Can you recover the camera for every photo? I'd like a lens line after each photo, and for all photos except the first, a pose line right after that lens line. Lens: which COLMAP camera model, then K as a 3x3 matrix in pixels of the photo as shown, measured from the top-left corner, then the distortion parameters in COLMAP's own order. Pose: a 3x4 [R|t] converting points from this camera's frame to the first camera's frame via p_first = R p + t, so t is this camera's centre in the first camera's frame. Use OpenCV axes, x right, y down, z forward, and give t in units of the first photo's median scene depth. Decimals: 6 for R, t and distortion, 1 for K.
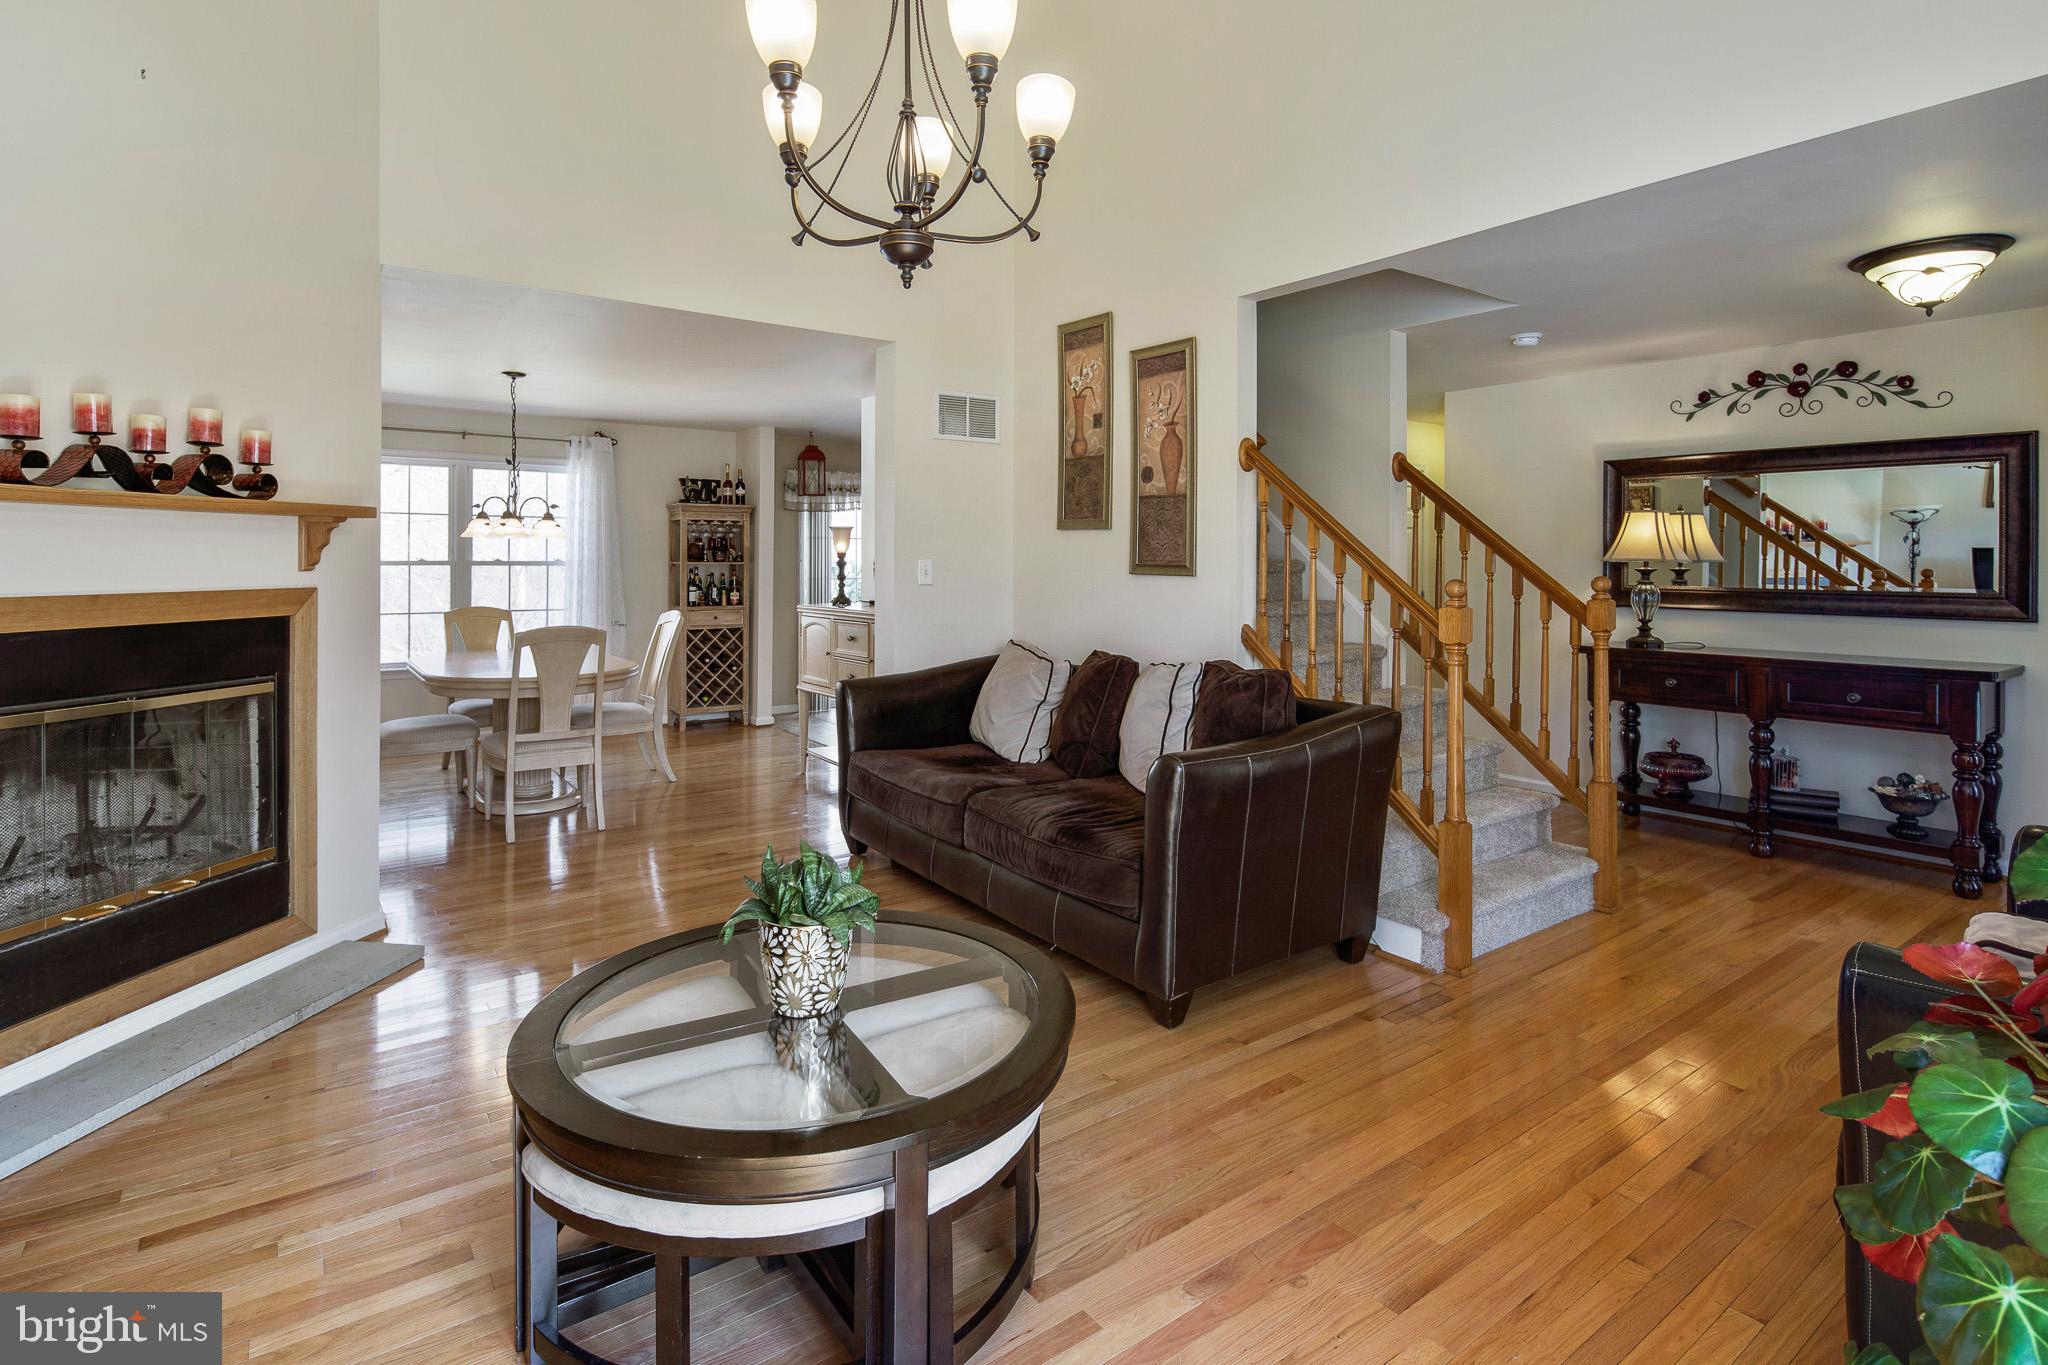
lens RADIAL K [[1035.4, 0, 1017.9], [0, 1035.4, 521.2], [0, 0, 1]] dist [0.001419, -0.000606]
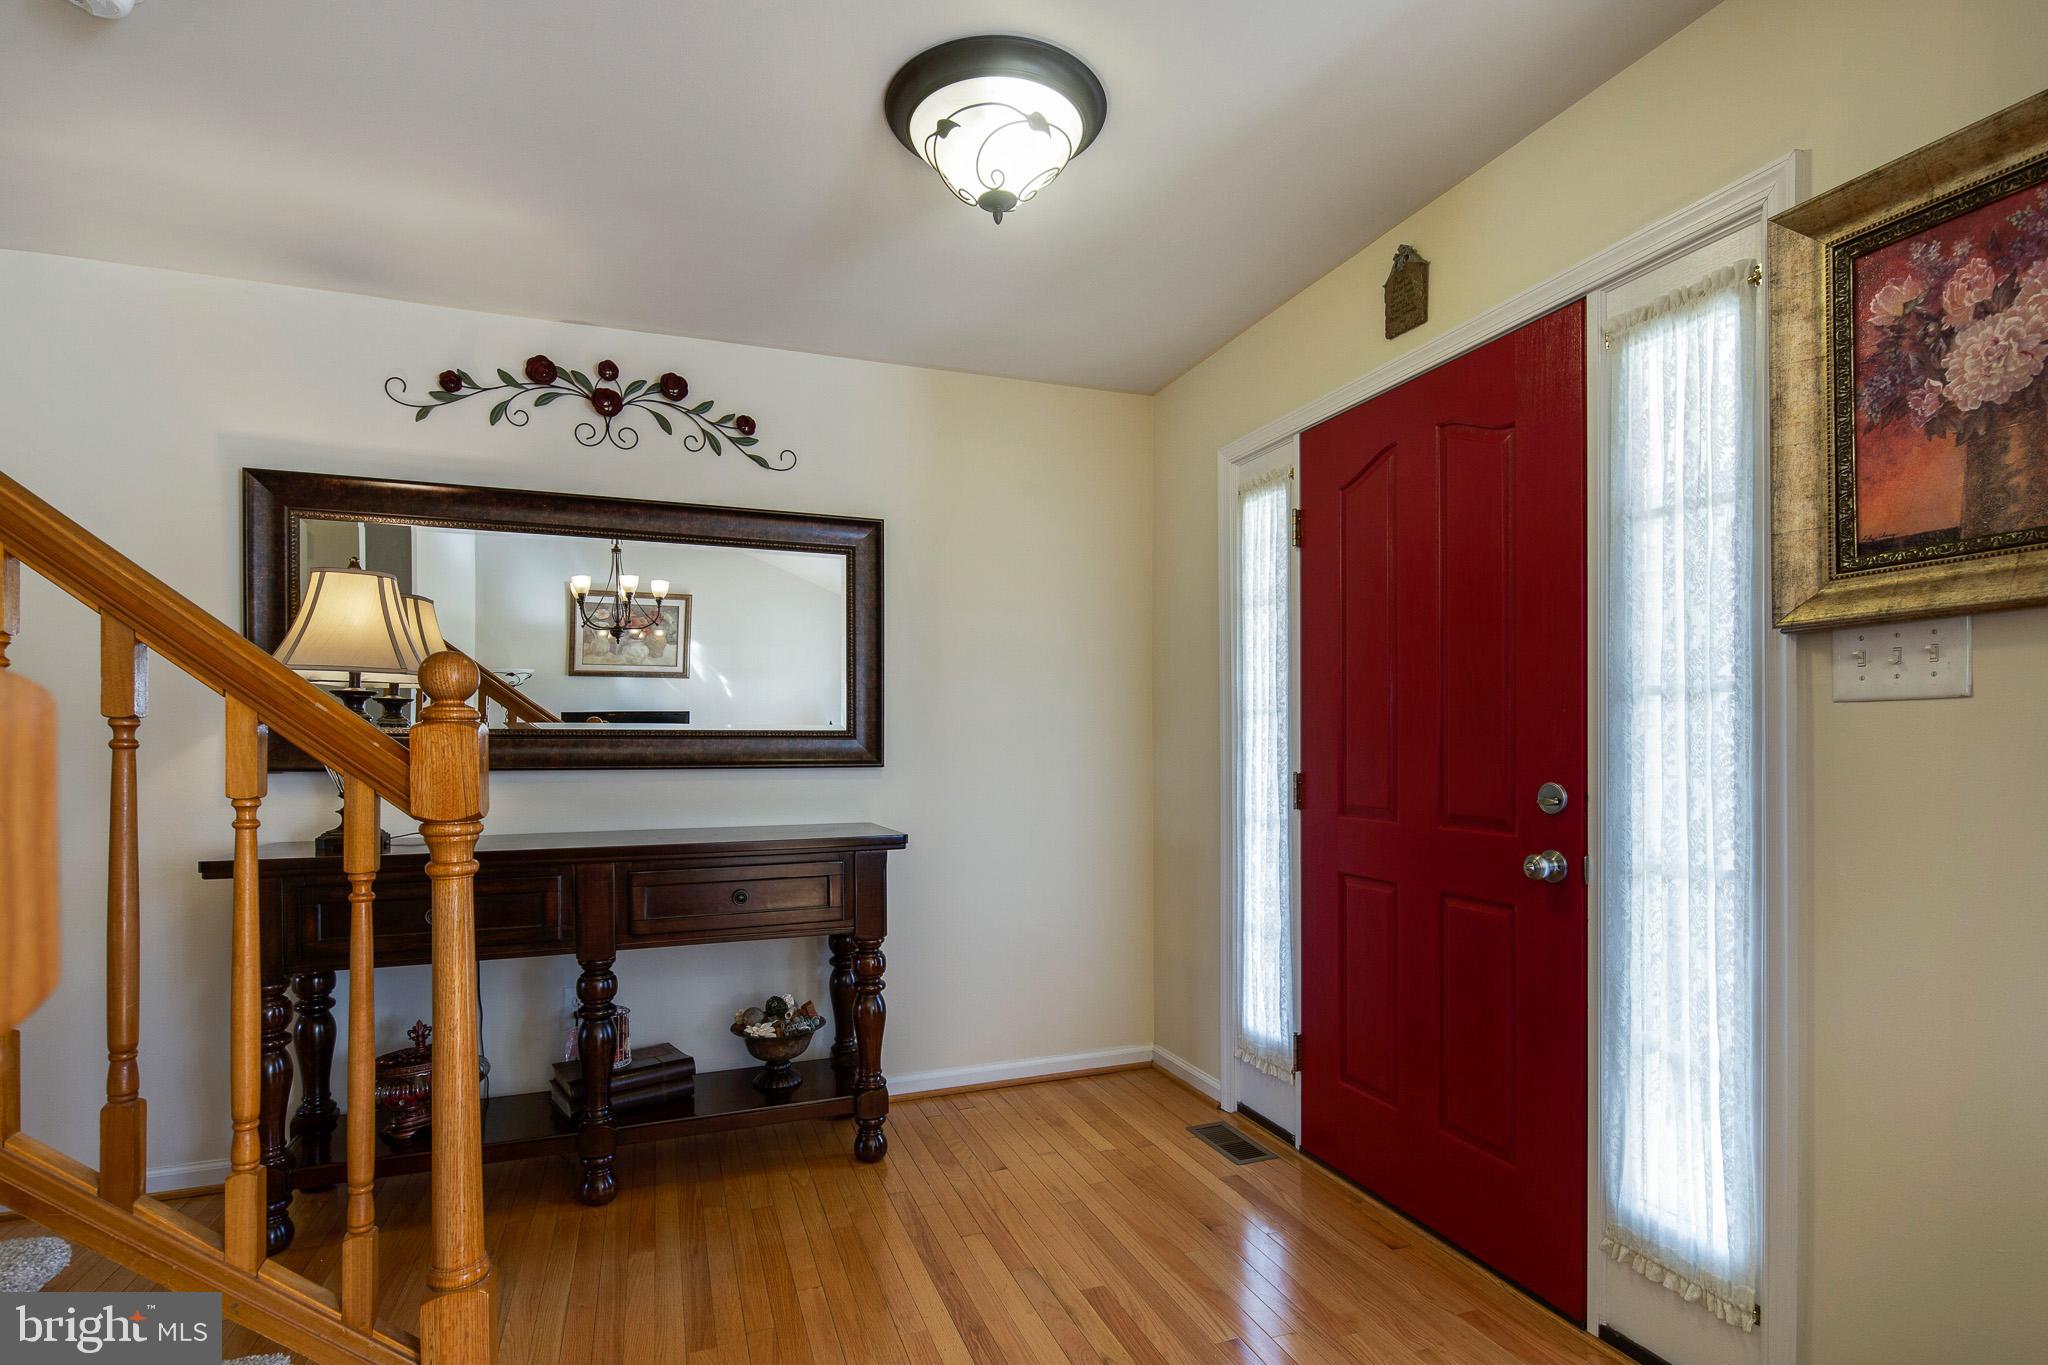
lens RADIAL K [[991.0, 0, 1026.3], [0, 991.0, 764.5], [0, 0, 1]] dist [0.000054, -0.000268]
pose [[0.276467, -0.020909, 0.960796, 0.272274], [-0.030217, 0.999080, 0.030437, 0.064758], [-0.960548, -0.037447, 0.275581, 0.631753]]
